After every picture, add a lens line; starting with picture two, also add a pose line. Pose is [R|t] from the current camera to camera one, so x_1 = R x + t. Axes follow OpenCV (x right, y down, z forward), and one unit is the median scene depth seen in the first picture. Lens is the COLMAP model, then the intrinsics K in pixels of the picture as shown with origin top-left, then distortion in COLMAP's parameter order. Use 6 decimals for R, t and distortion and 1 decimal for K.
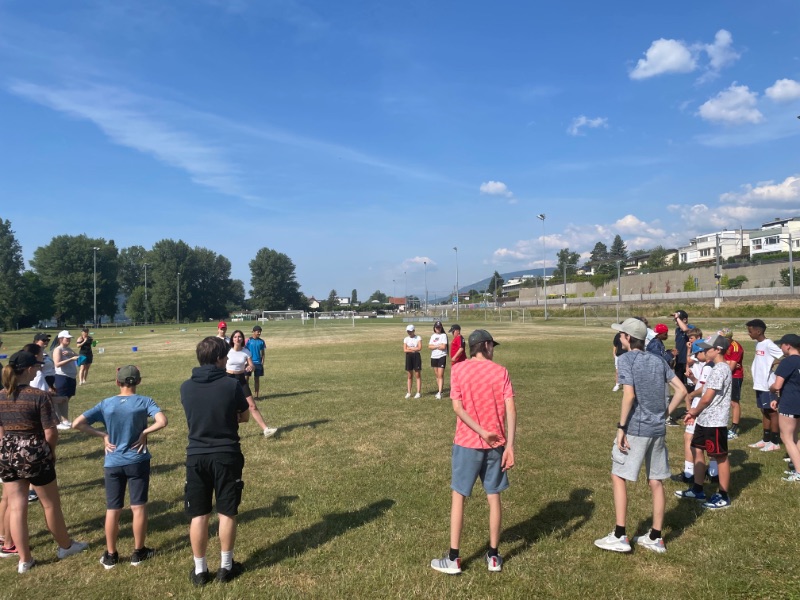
lens RADIAL K [[604.7, 0, 400.0], [0, 604.7, 300.0], [0, 0, 1]] dist [0.079094, -0.112741]
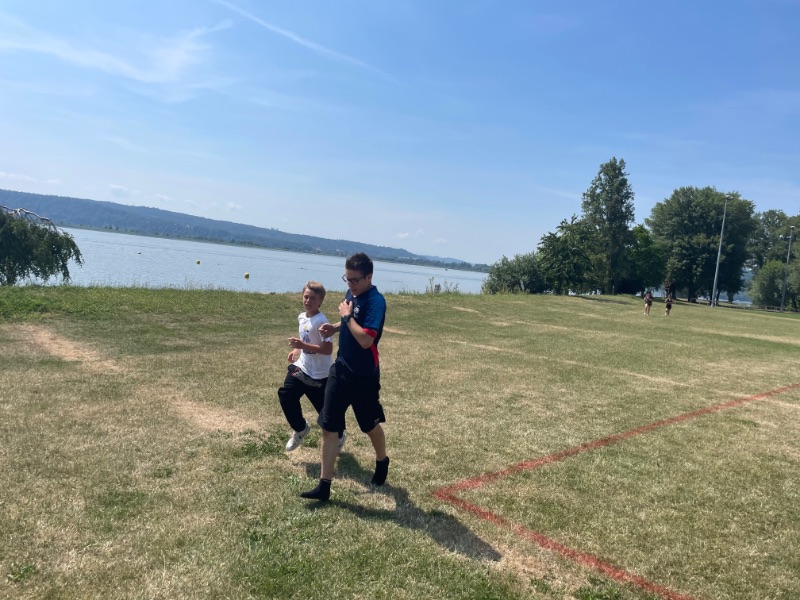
lens RADIAL K [[611.9, 0, 397.9], [0, 611.9, 280.7], [0, 0, 1]] dist [0.004659, 0.001995]
pose [[0.589215, 0.107663, -0.800771, -0.117405], [-0.102157, 0.993056, 0.058348, 0.008963], [0.801492, 0.047425, 0.596122, 0.225779]]
